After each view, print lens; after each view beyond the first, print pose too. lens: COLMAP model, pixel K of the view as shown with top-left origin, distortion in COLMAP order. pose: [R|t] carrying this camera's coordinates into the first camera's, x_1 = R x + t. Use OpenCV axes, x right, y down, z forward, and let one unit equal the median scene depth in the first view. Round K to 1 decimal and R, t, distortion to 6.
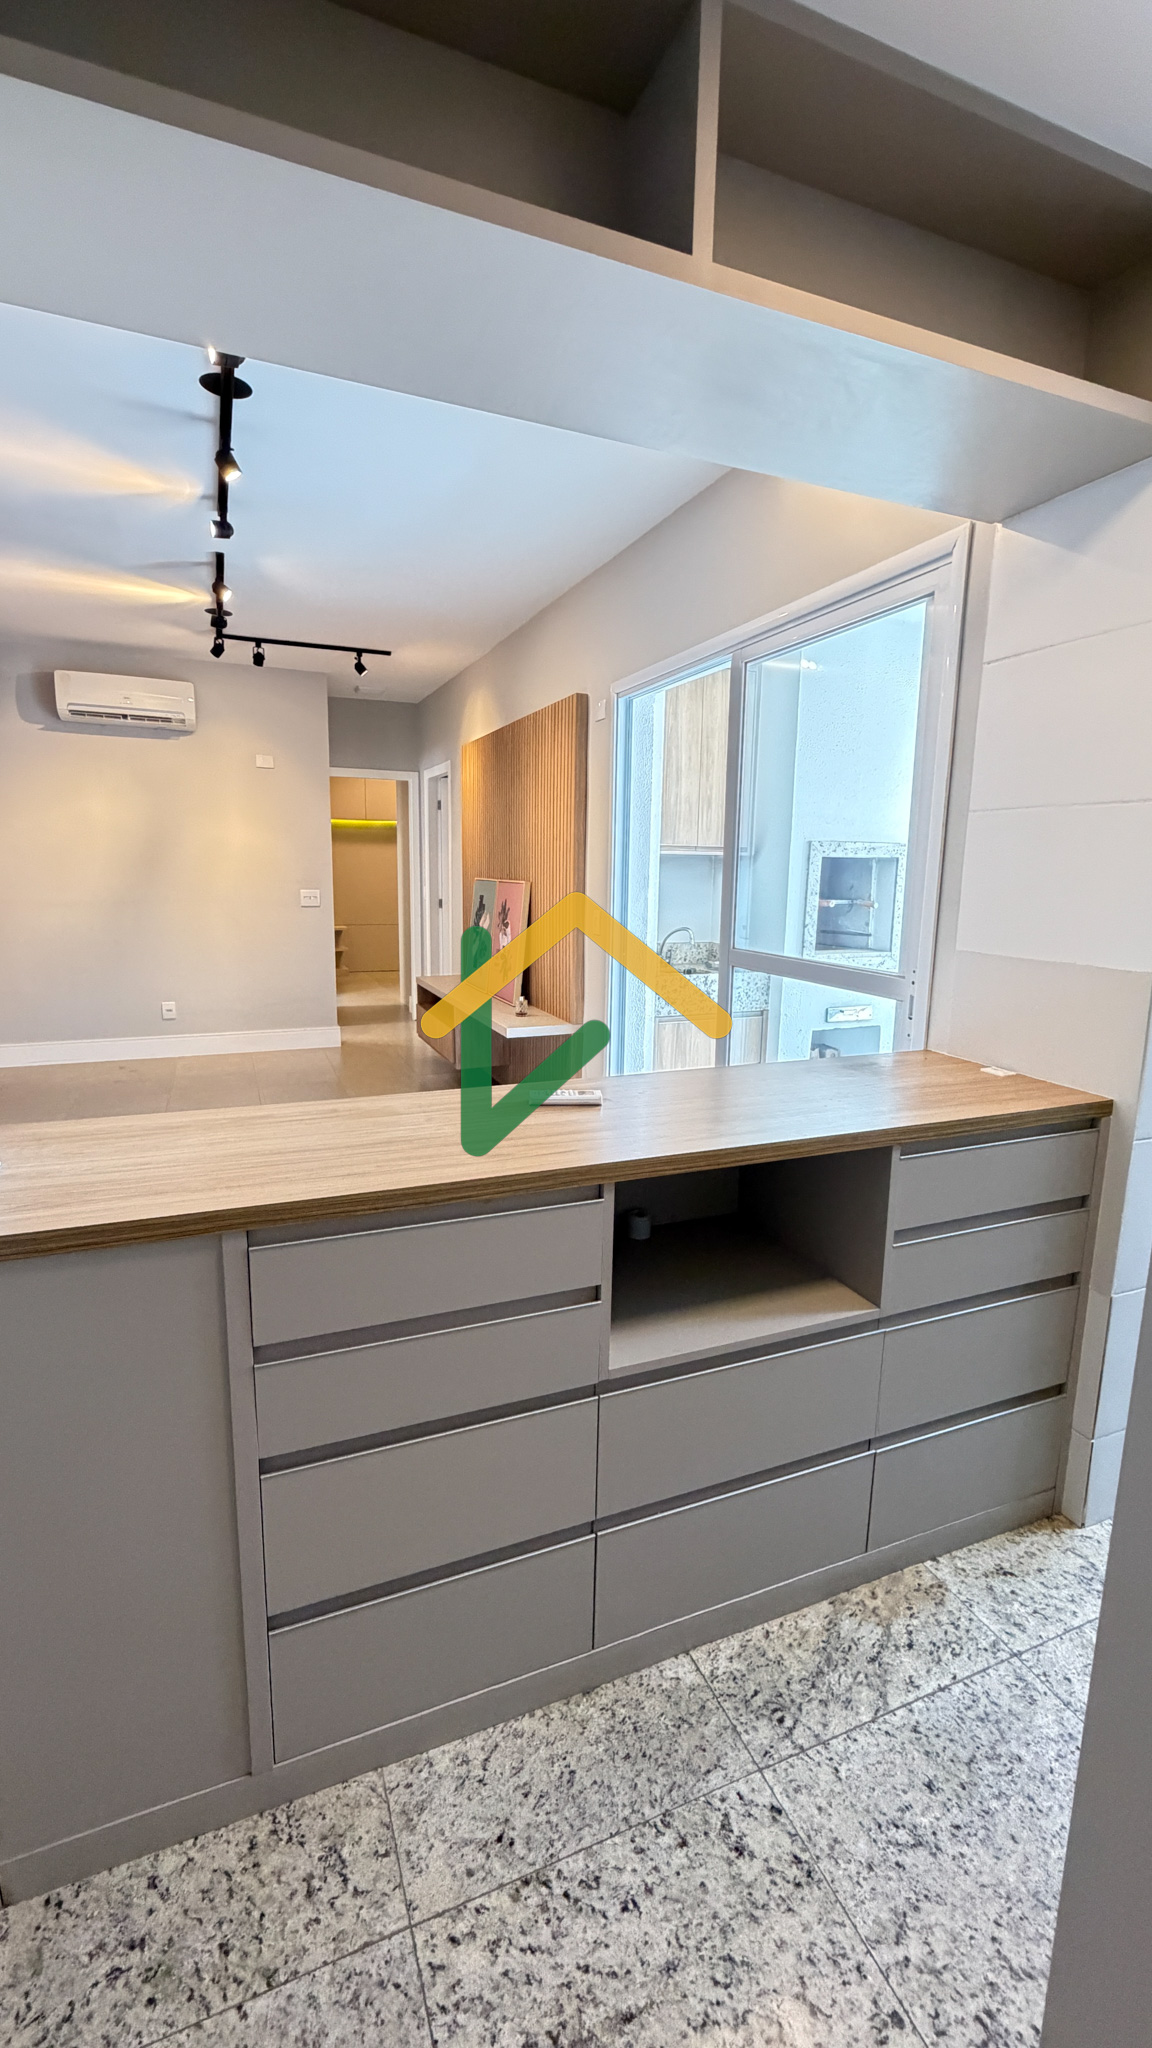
lens RADIAL K [[872.8, 0, 579.2], [0, 872.8, 1017.2], [0, 0, 1]] dist [-0.002592, 0.000434]
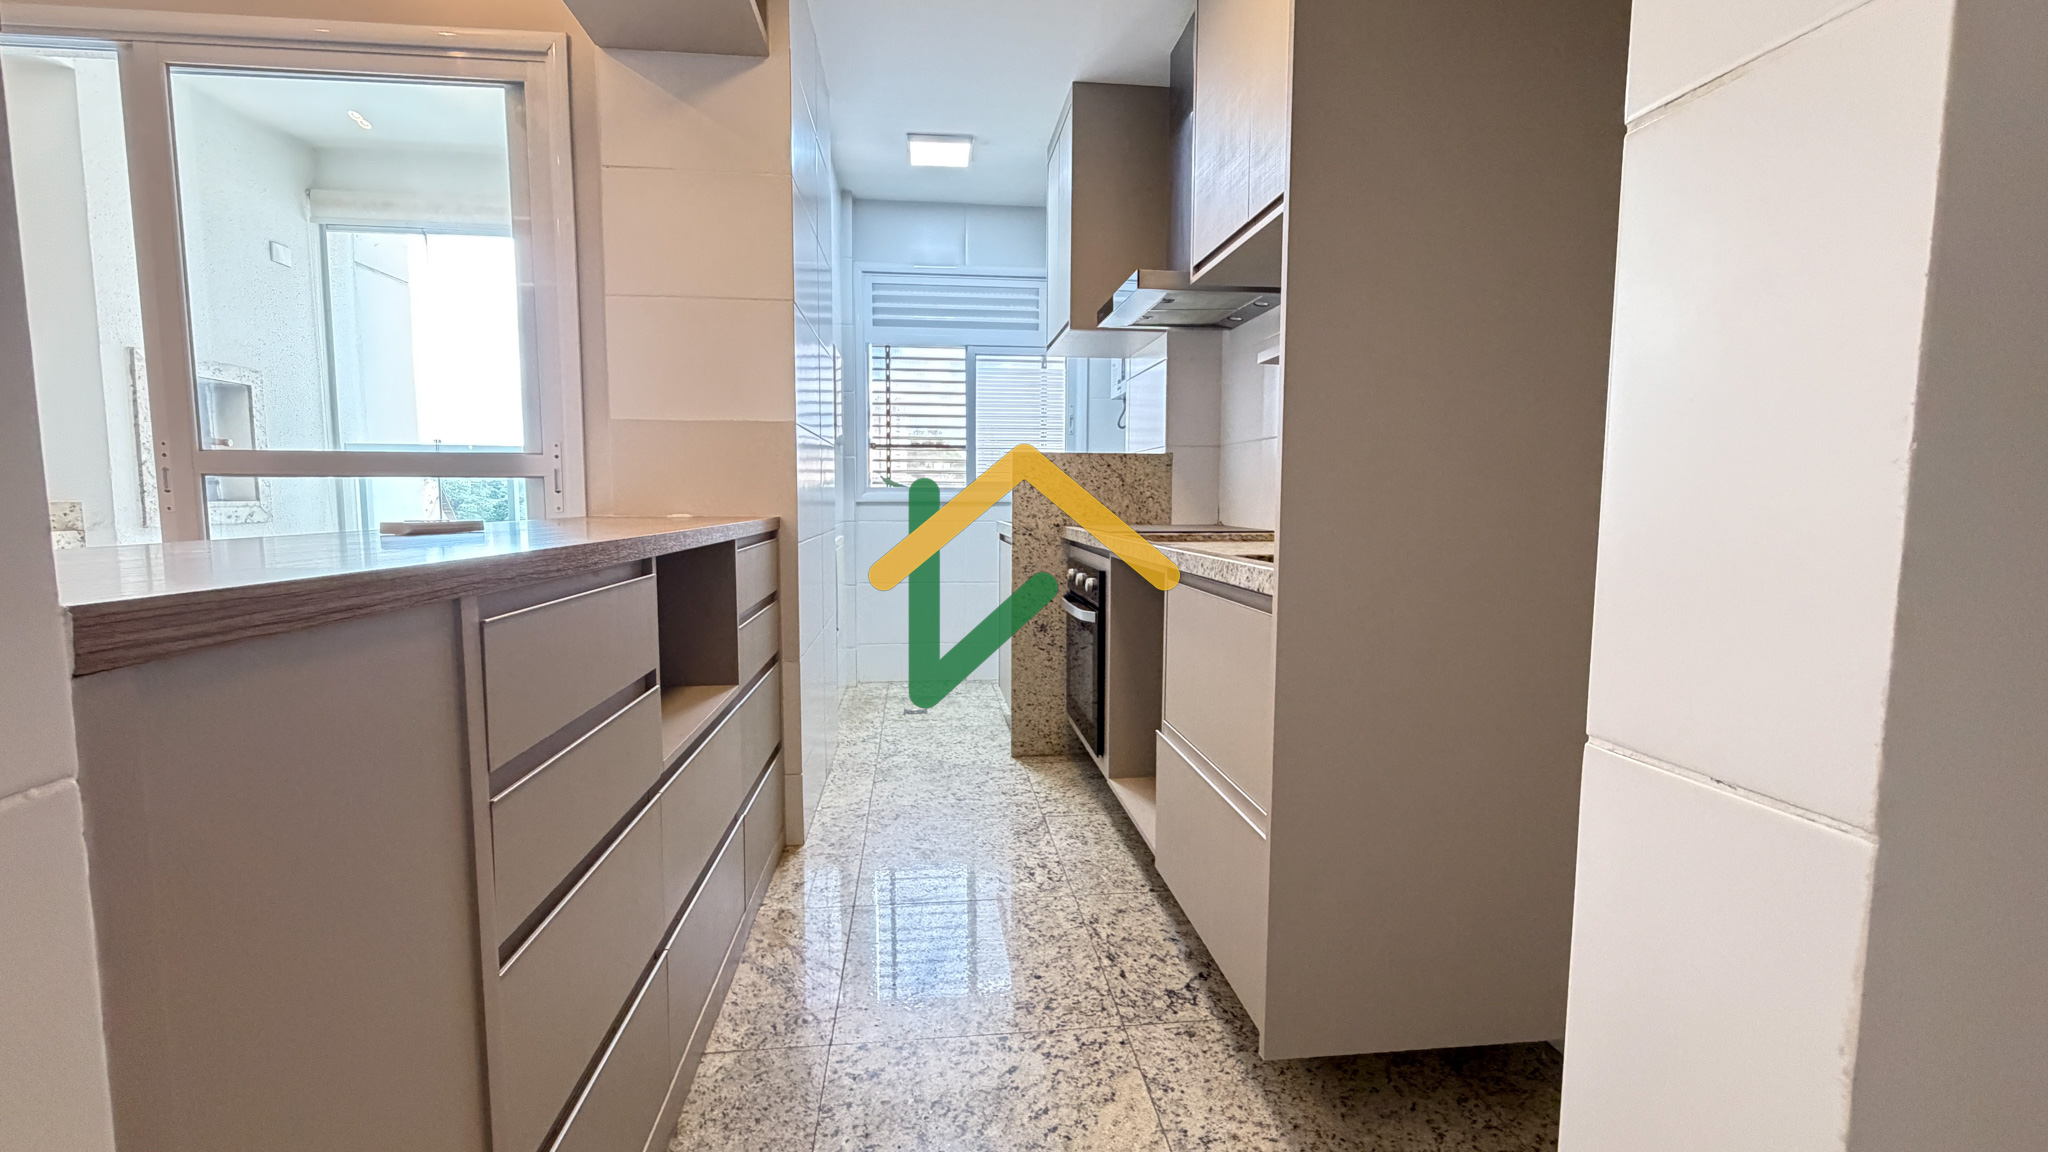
lens RADIAL K [[872.8, 0, 1020.6], [0, 872.8, 582.4], [0, 0, 1]] dist [-0.002592, 0.000434]
pose [[0.271064, -0.104217, 0.956903, -0.745309], [0.165151, 0.984415, 0.060431, 0.213157], [-0.948288, 0.141652, 0.284051, 0.321251]]
